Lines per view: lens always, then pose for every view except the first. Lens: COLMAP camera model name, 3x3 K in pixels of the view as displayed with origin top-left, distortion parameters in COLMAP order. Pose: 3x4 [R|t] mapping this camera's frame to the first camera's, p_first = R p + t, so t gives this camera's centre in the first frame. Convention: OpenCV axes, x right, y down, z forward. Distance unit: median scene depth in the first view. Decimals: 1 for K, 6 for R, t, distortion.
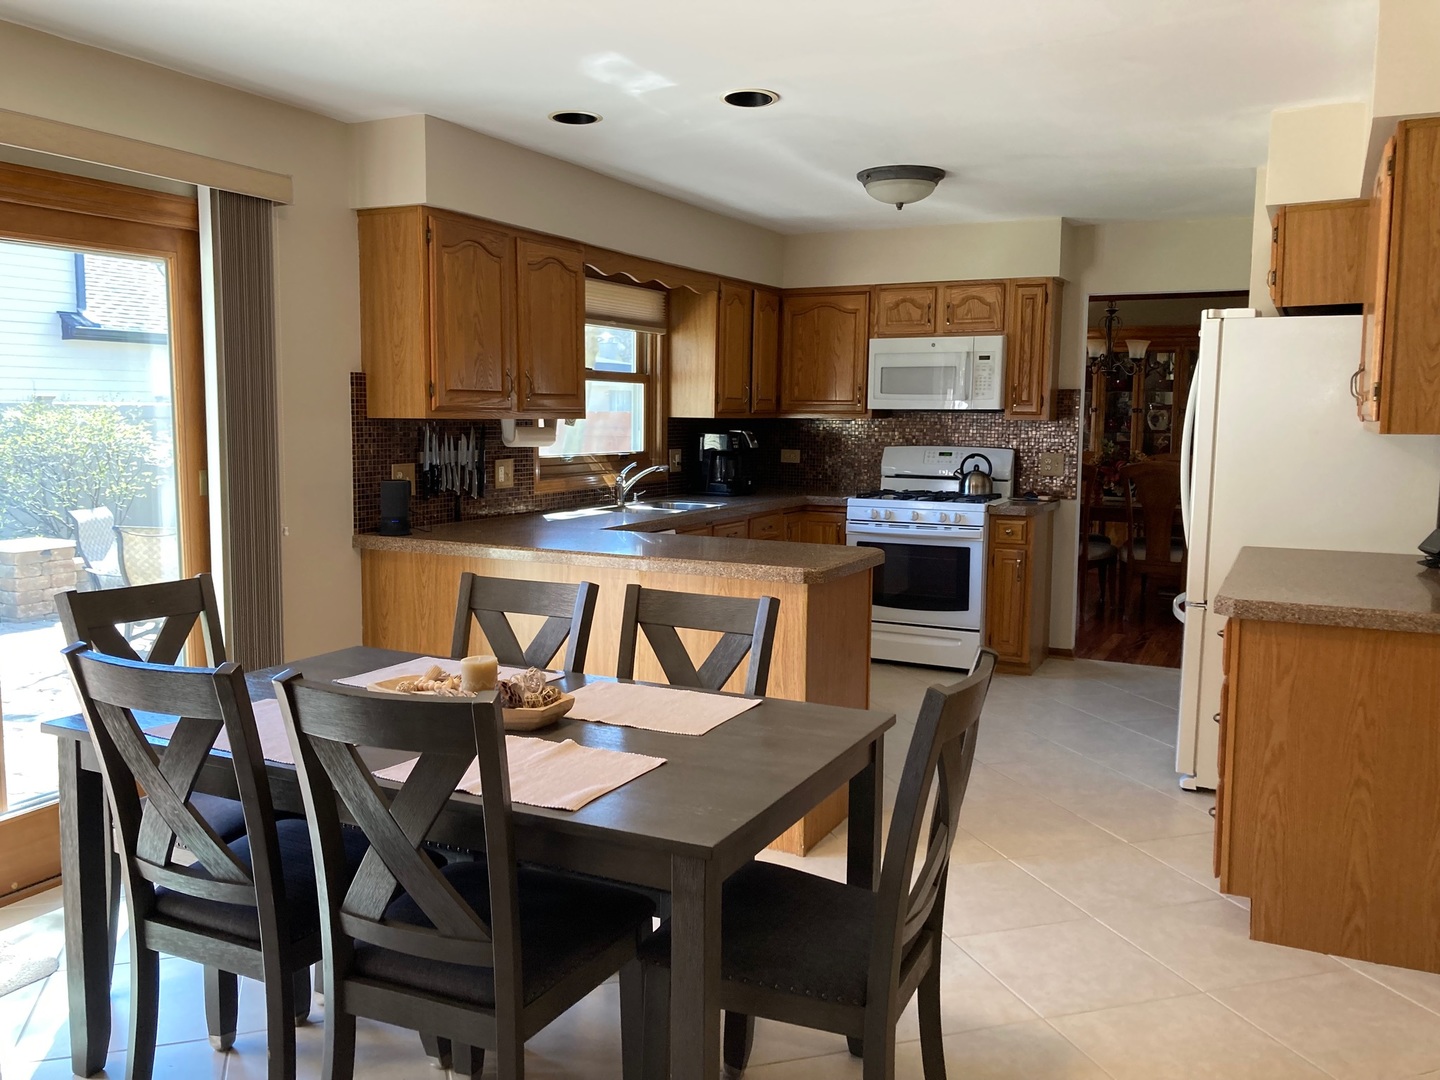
lens RADIAL K [[1183.7, 0, 698.3], [0, 1183.7, 529.8], [0, 0, 1]] dist [0.043317, -0.054397]
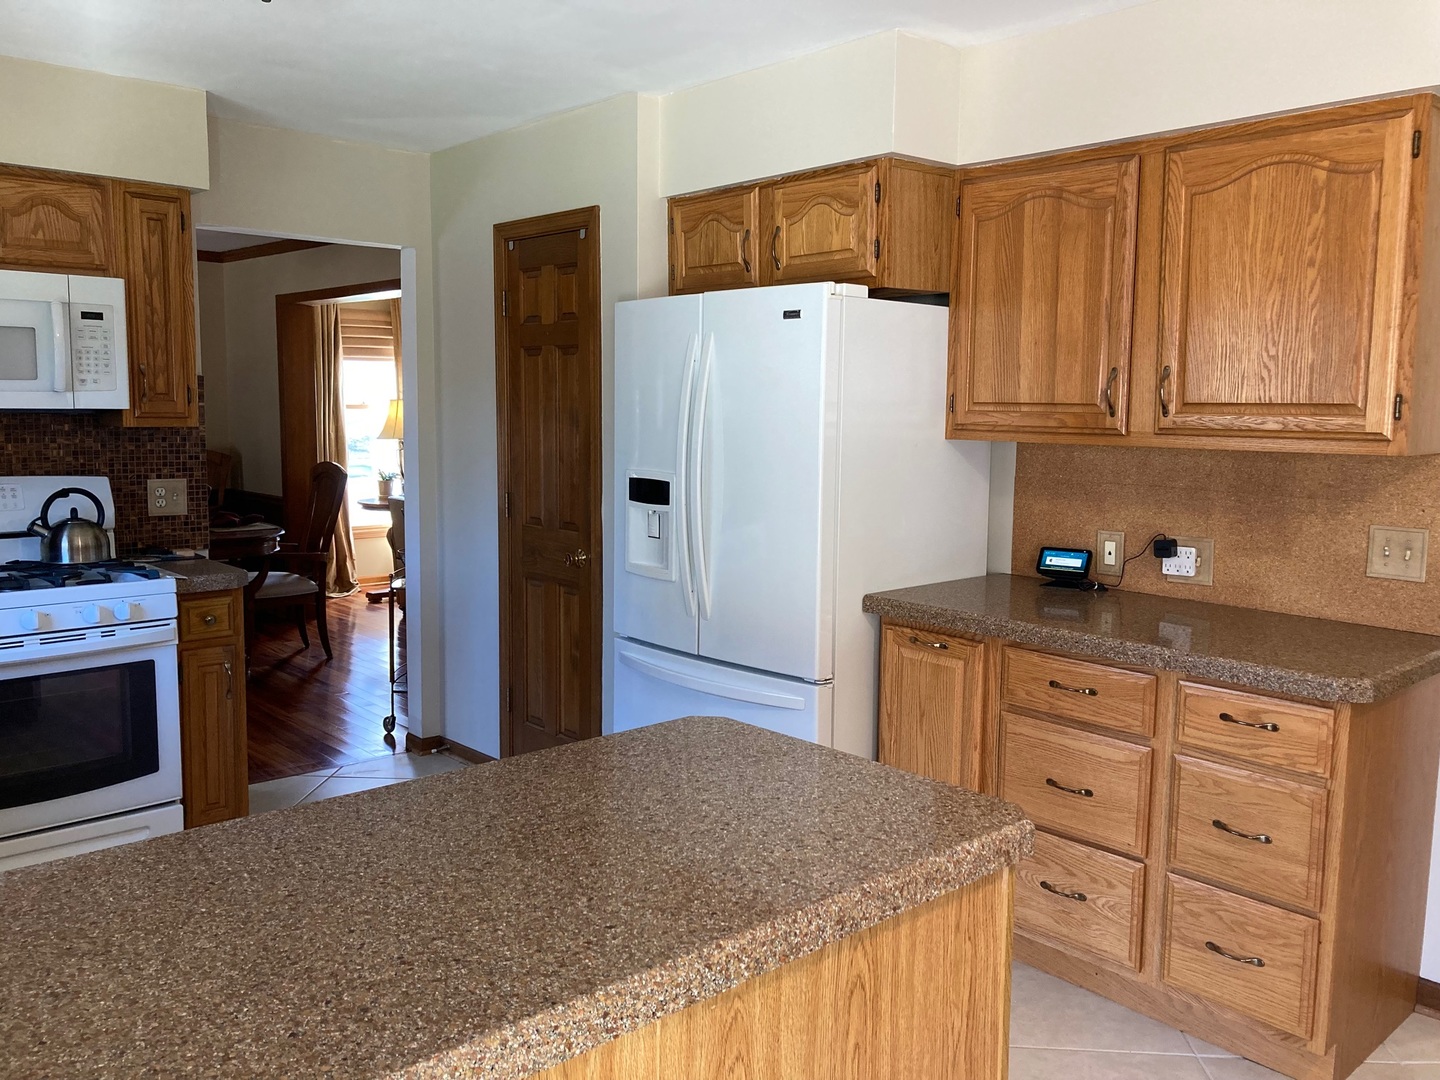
lens RADIAL K [[1183.7, 0, 698.3], [0, 1183.7, 529.8], [0, 0, 1]] dist [0.043317, -0.054397]
pose [[0.354278, -0.105201, 0.929204, -0.185753], [0.085784, 0.993118, 0.079730, -0.065770], [-0.931197, 0.051464, 0.360864, 0.540806]]
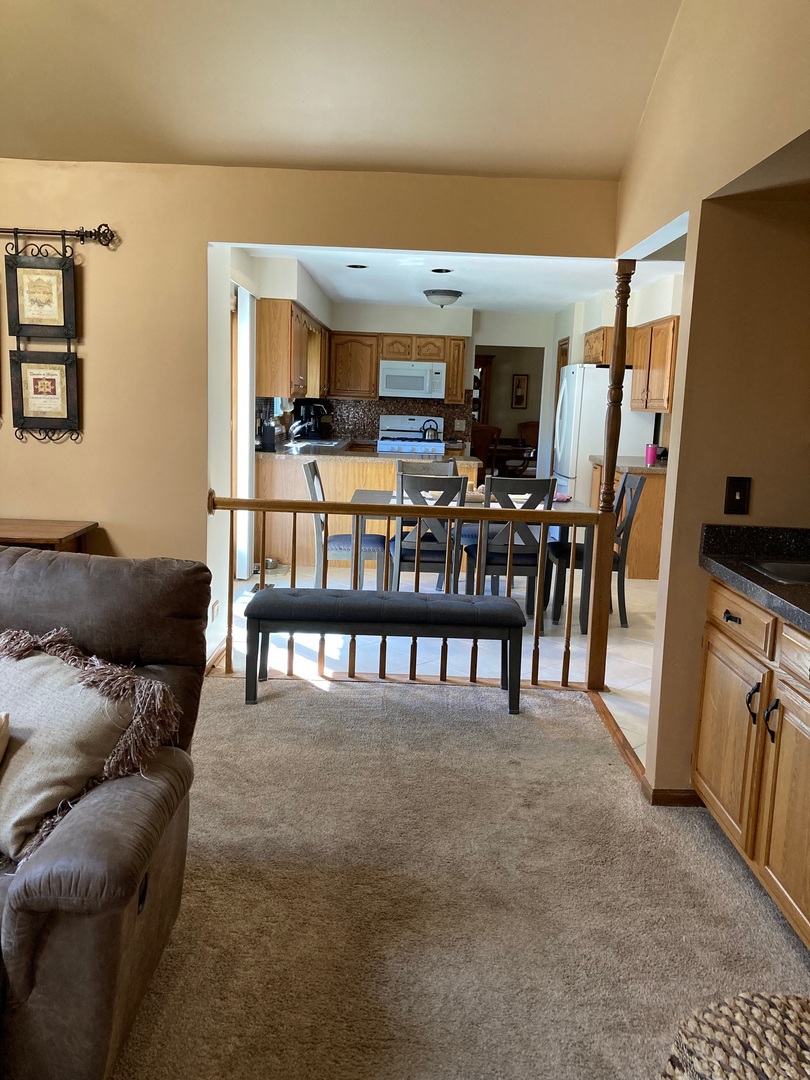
lens RADIAL K [[887.7, 0, 401.6], [0, 887.7, 523.5], [0, 0, 1]] dist [0.043317, -0.054397]
pose [[0.896685, -0.033037, 0.441435, -0.508876], [0.011563, 0.998619, 0.051250, 0.037129], [-0.442518, -0.040851, 0.895829, -0.374005]]
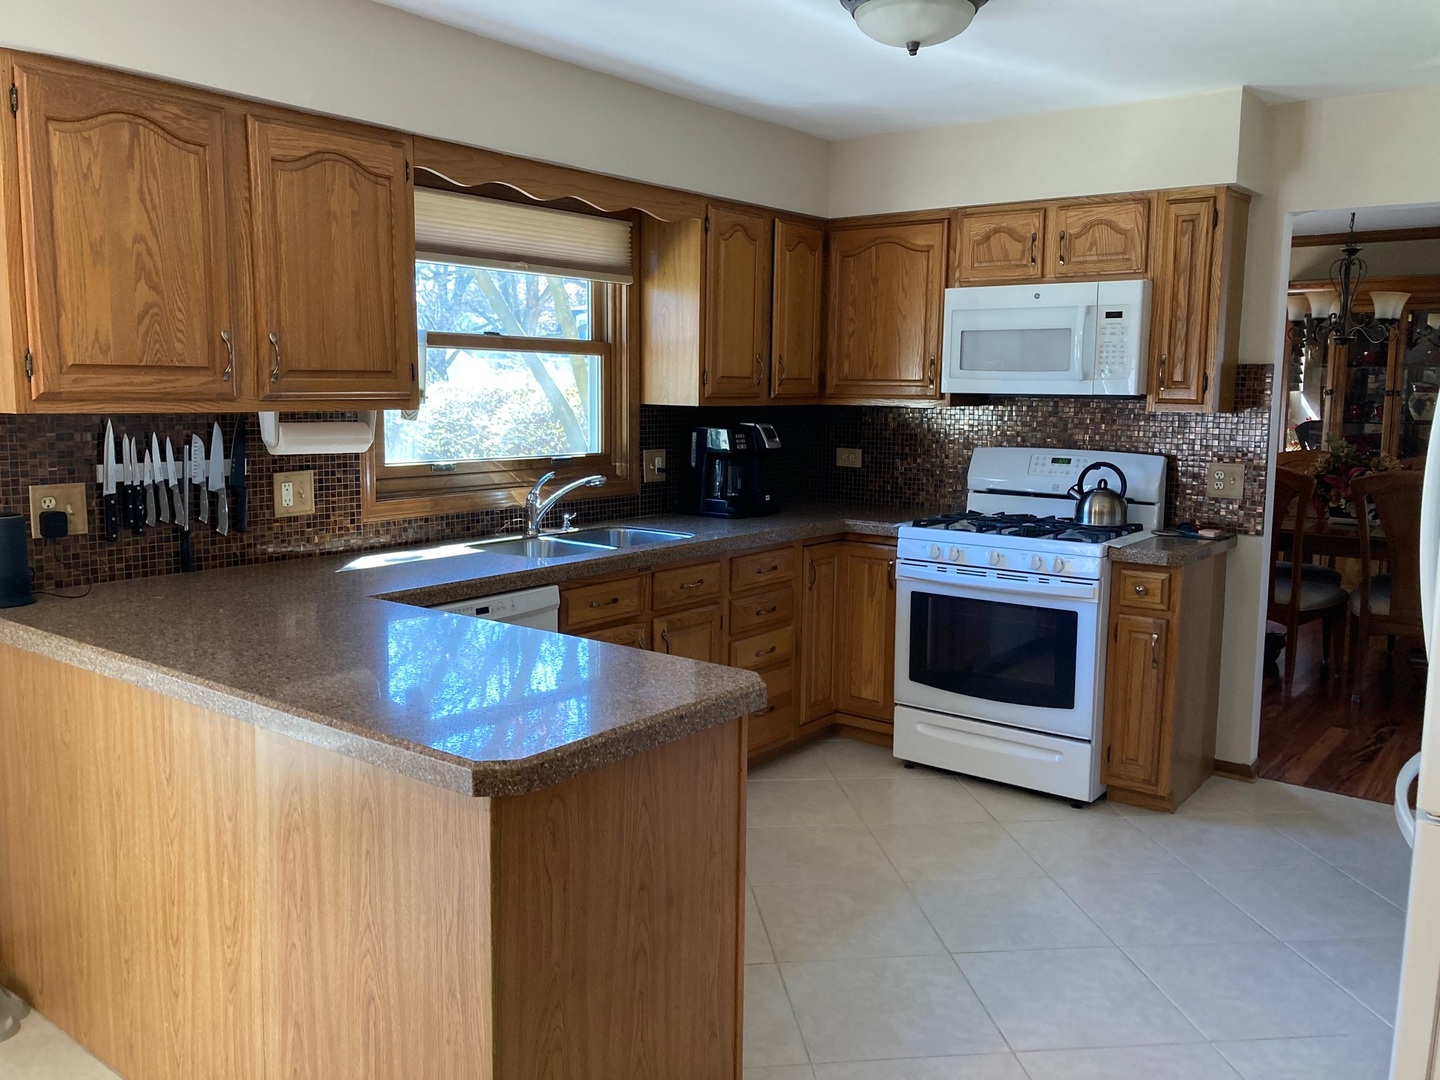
lens RADIAL K [[1169.4, 0, 721.3], [0, 1169.4, 518.5], [0, 0, 1]] dist [0.000652, 0.005808]
pose [[0.982838, 0.023401, -0.182978, 0.150040], [-0.021005, 0.999666, 0.015024, -0.039379], [0.183268, -0.010923, 0.983002, 0.335480]]
